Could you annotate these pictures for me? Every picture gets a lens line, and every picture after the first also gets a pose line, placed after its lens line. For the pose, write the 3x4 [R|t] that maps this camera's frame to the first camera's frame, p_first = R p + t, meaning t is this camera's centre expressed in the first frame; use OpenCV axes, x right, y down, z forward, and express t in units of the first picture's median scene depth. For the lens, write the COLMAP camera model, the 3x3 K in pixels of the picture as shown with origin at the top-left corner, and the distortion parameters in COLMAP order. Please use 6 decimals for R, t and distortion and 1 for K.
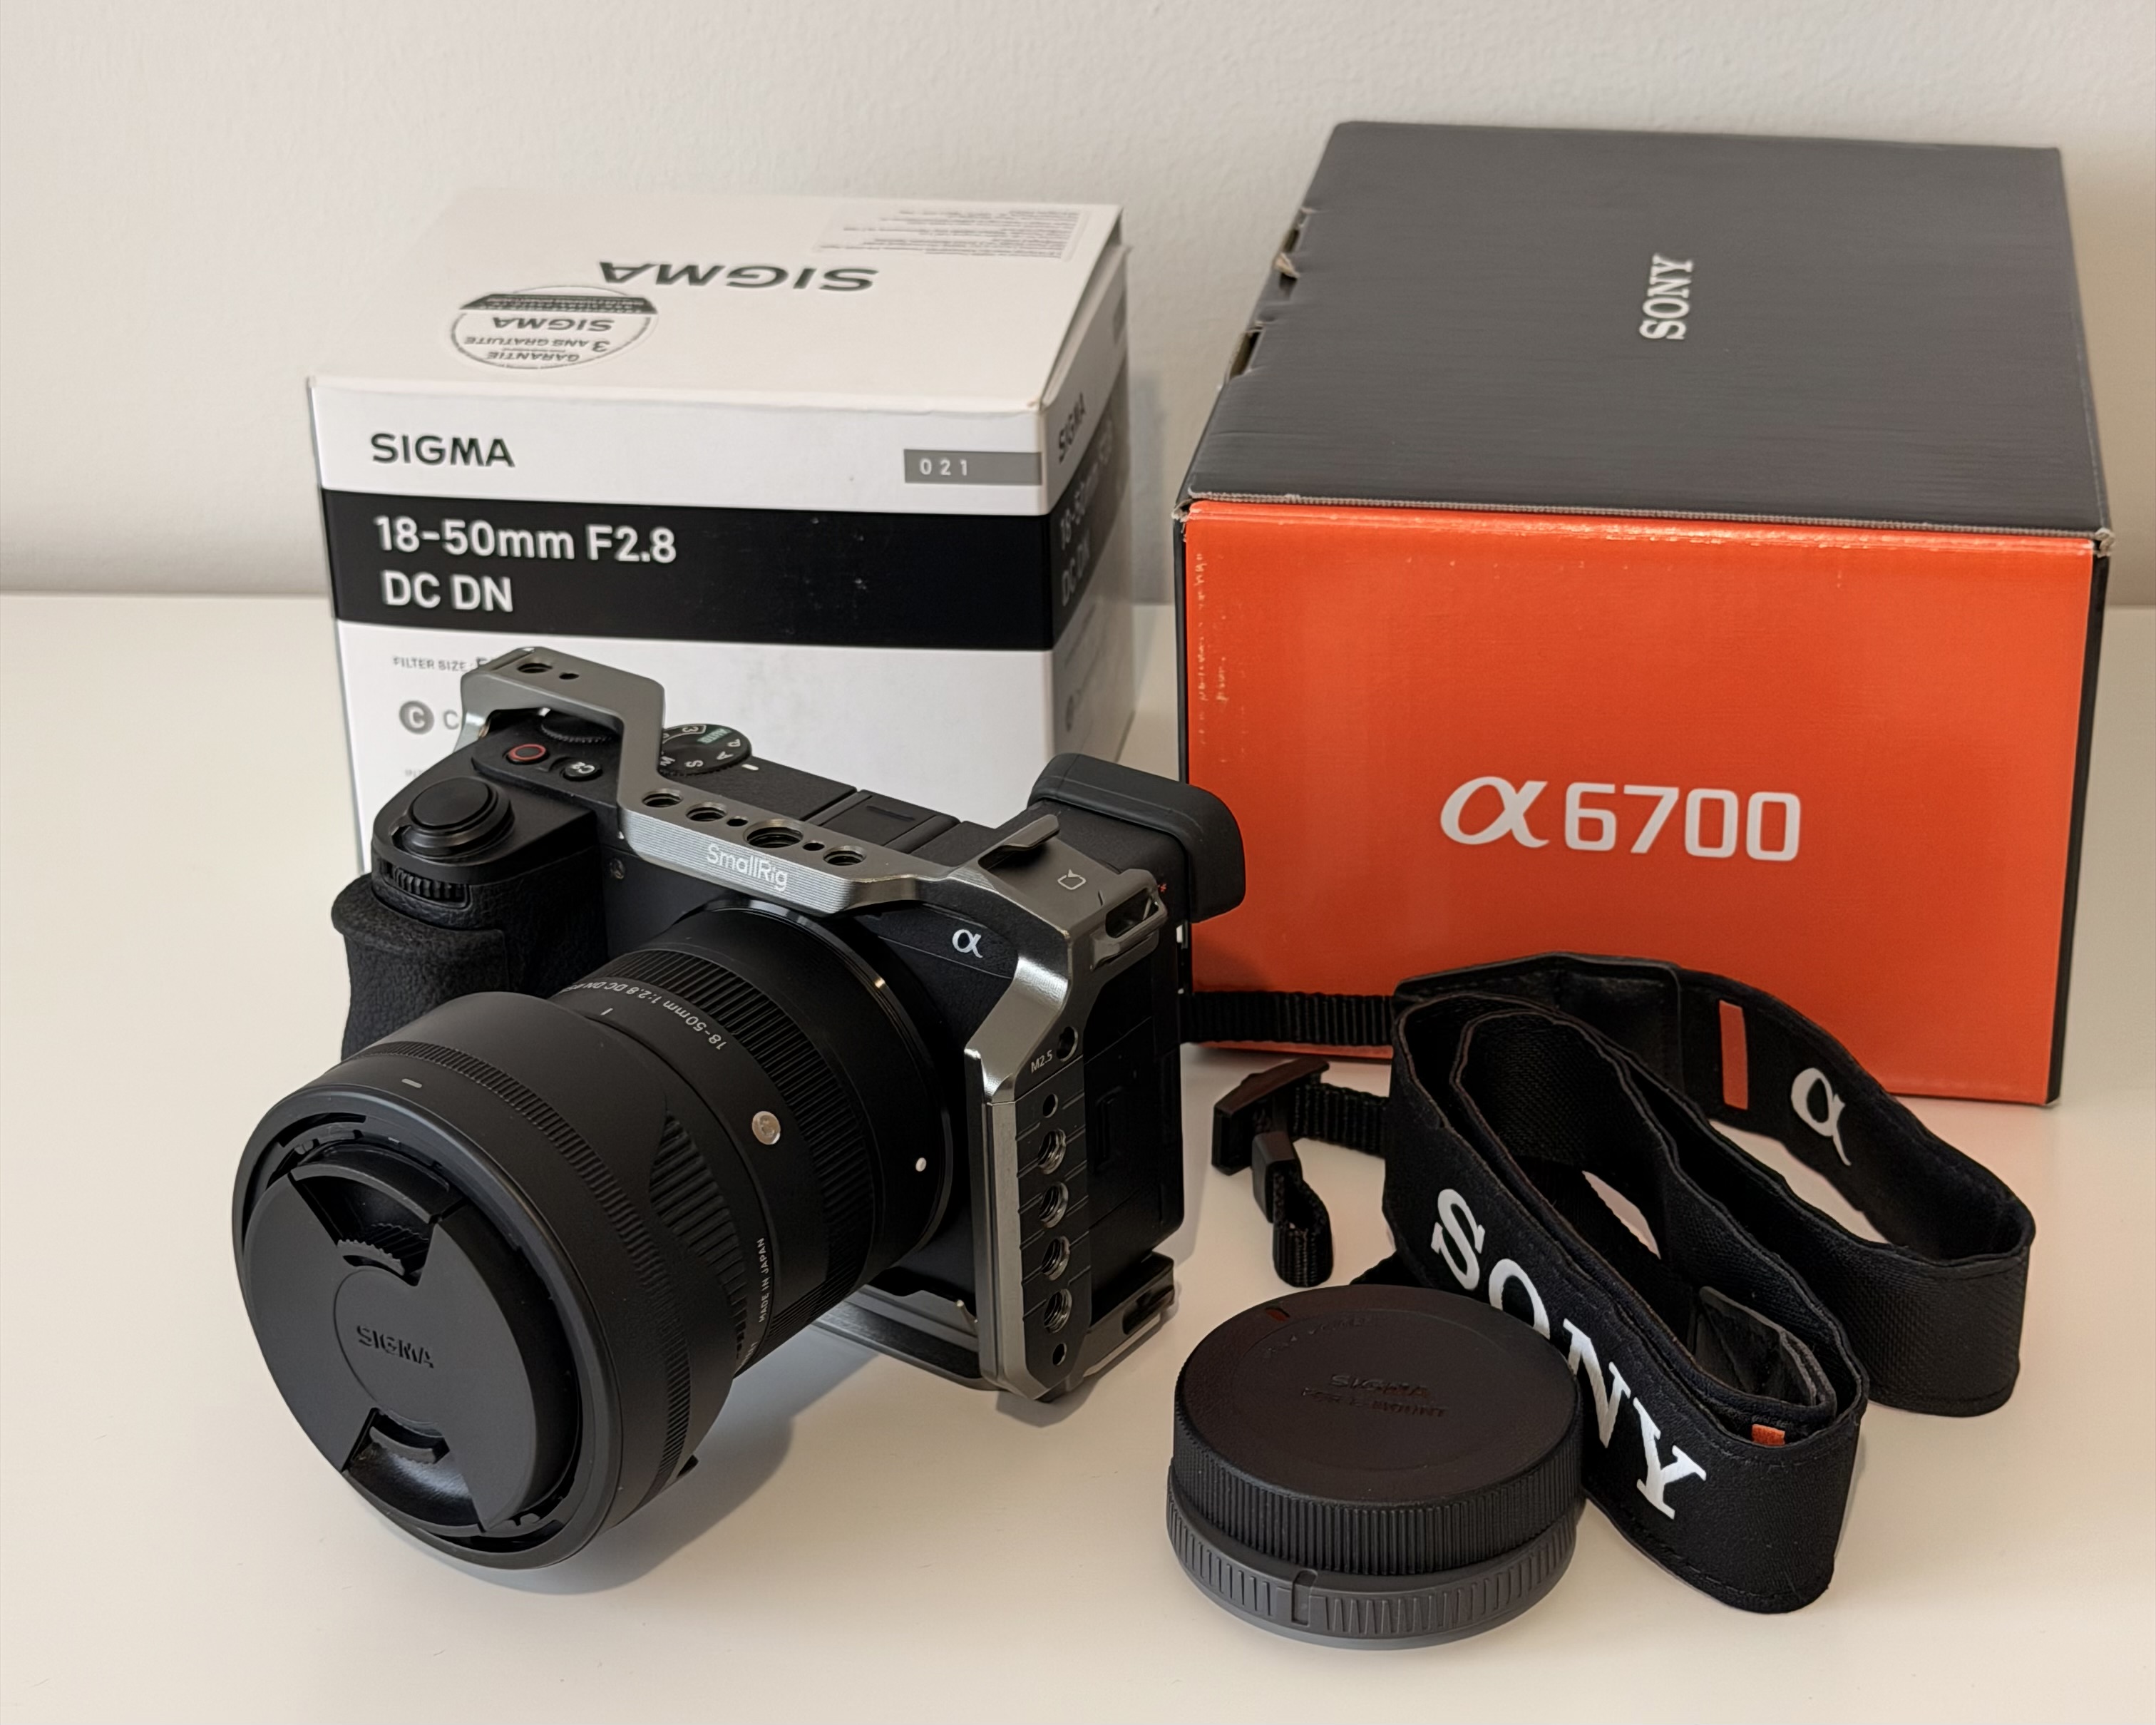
lens RADIAL K [[3873.9, 0, 1076.1], [0, 3873.9, 854.9], [0, 0, 1]] dist [0.146034, 0.000000]
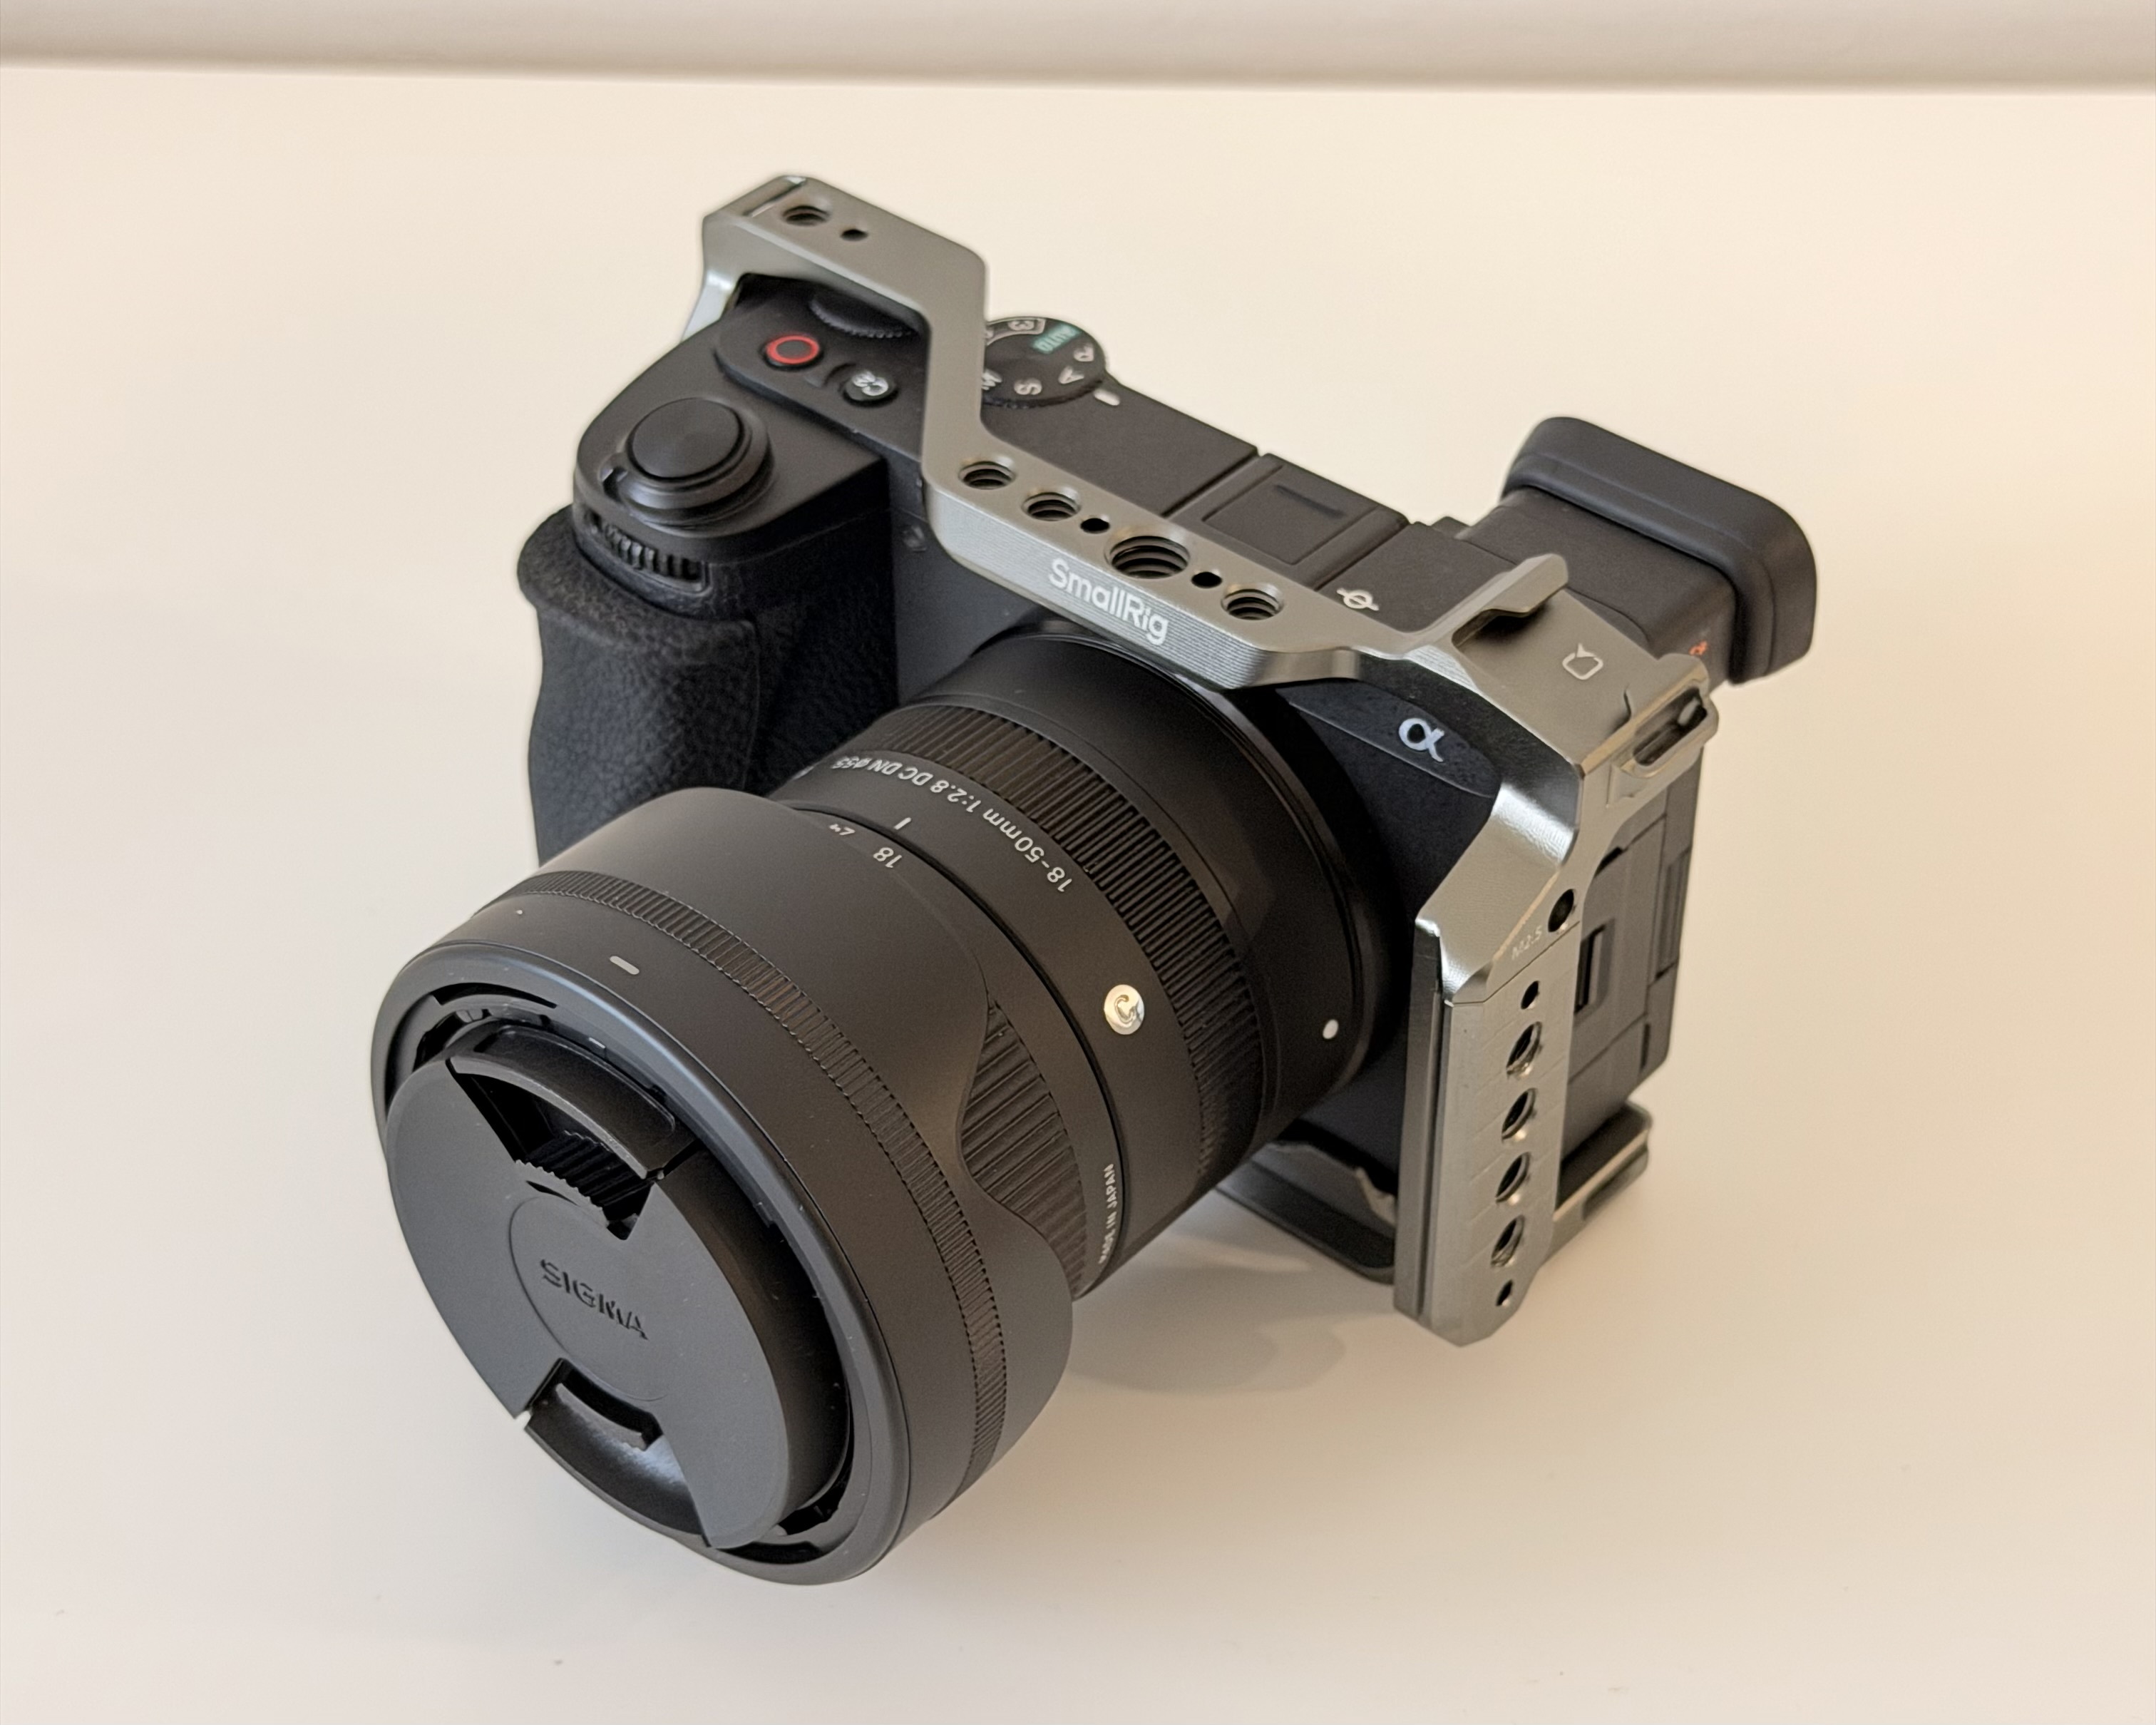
lens RADIAL K [[3873.9, 0, 1085.8], [0, 3873.9, 853.9], [0, 0, 1]] dist [0.146034, 0.000000]
pose [[0.997269, 0.062298, -0.039672, -0.057657], [-0.051018, 0.969464, 0.239868, -0.117041], [0.053404, -0.237189, 0.969995, 0.312640]]
